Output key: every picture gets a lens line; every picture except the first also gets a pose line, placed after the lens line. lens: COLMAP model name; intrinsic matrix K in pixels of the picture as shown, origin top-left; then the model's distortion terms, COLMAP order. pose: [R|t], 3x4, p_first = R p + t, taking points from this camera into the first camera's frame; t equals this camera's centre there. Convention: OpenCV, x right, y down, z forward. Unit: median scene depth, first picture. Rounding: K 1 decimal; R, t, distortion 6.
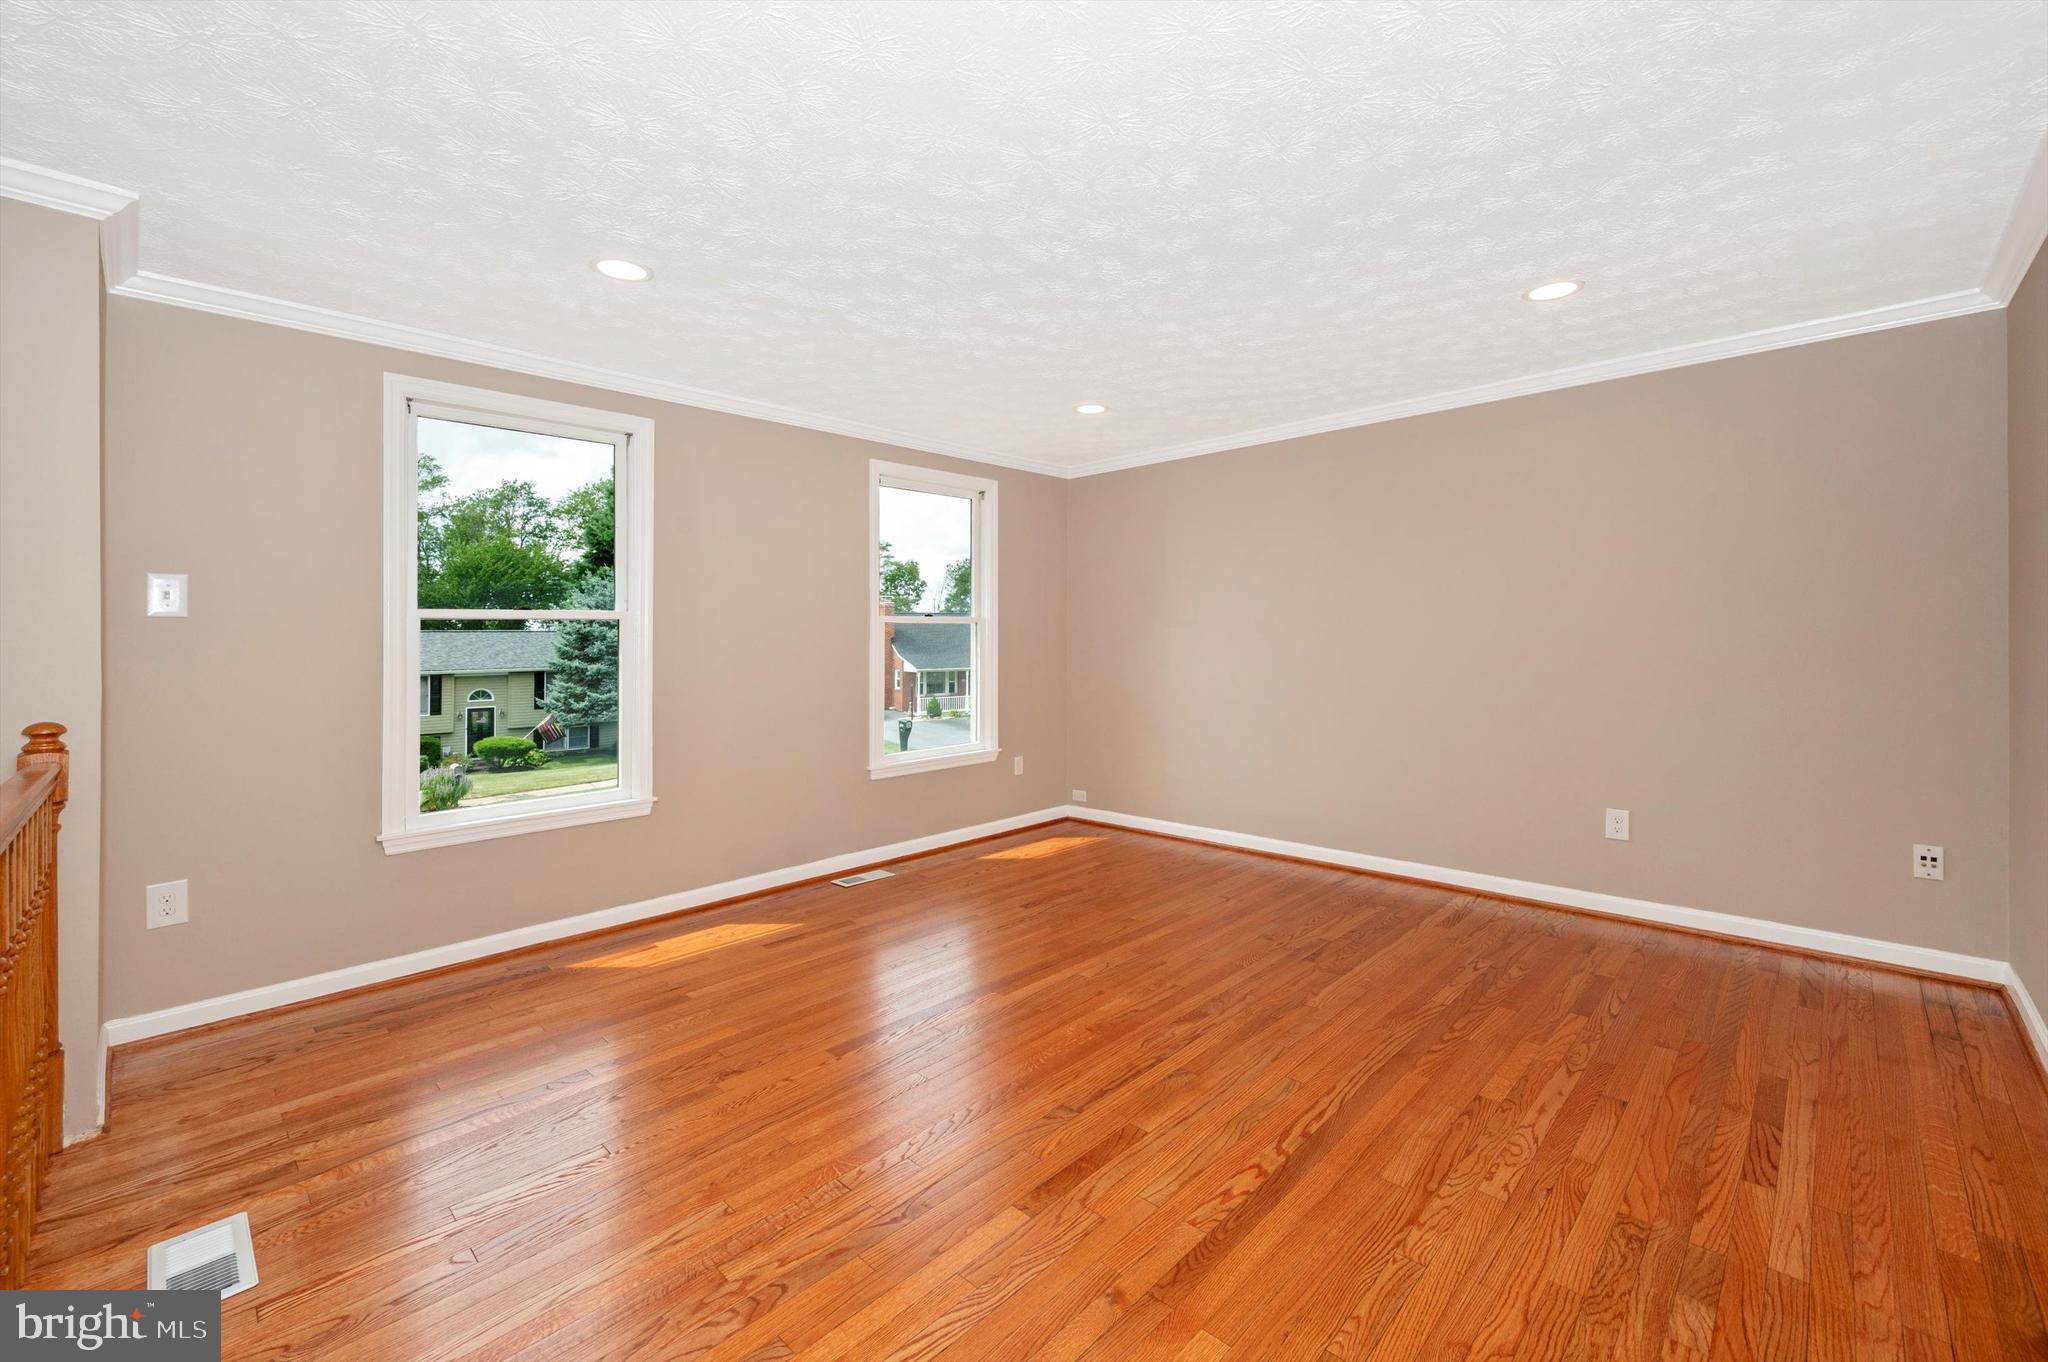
lens RADIAL K [[838.8, 0, 1021.4], [0, 838.8, 651.4], [0, 0, 1]] dist [-0.021494, 0.000026]
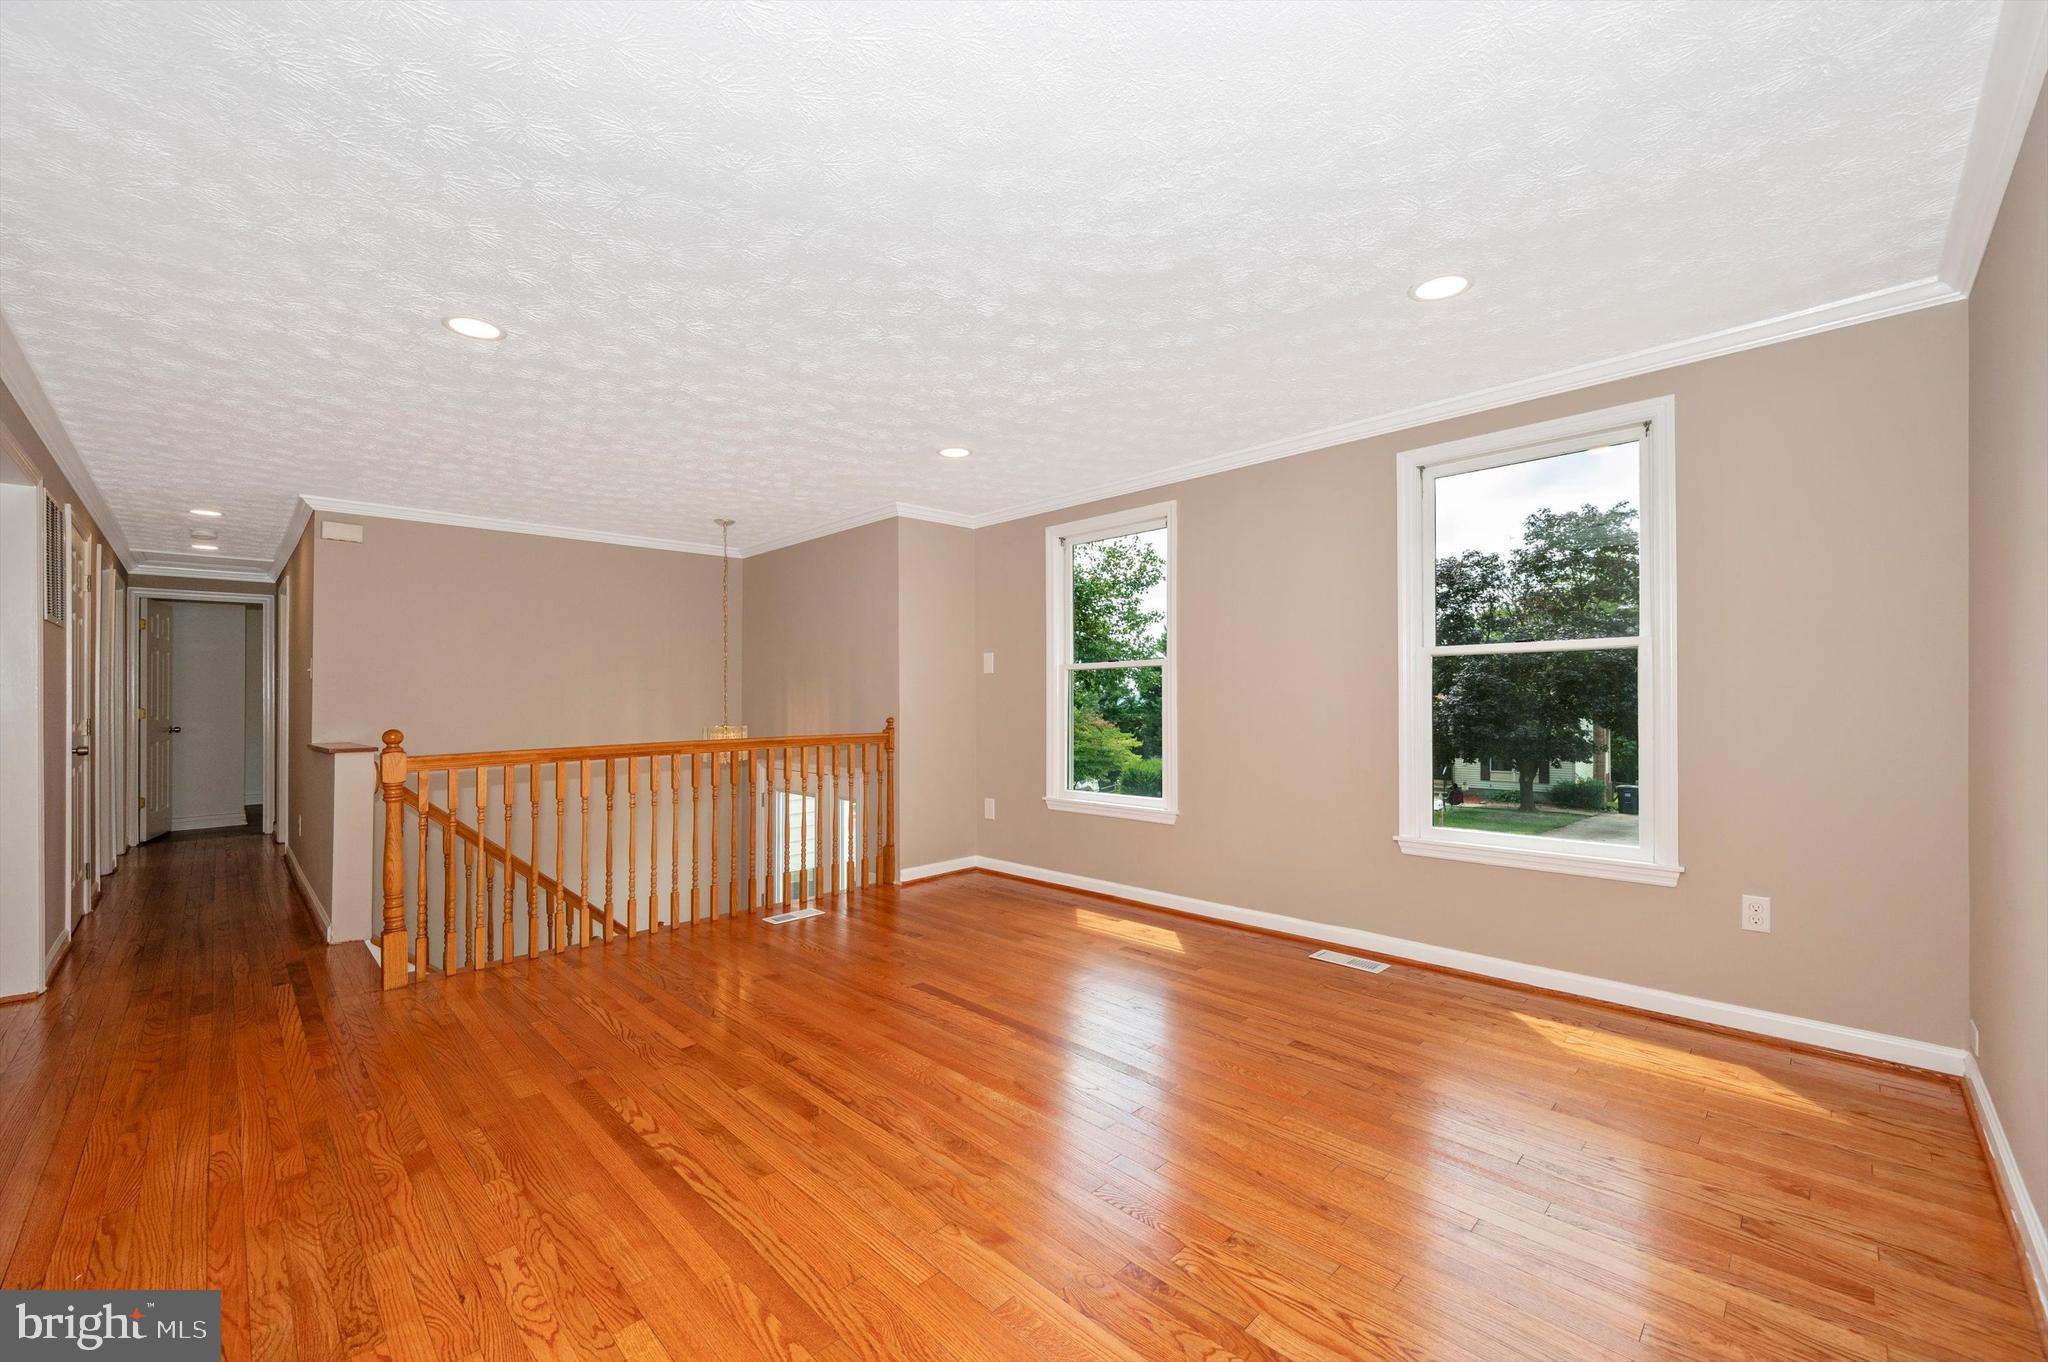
lens RADIAL K [[816.0, 0, 1014.1], [0, 816.0, 677.4], [0, 0, 1]] dist [-0.000347, -0.000376]
pose [[-0.018360, -0.002344, -0.999829, 1.364499], [0.003256, 0.999992, -0.002404, -0.028050], [0.999826, -0.003299, -0.018352, 1.448668]]
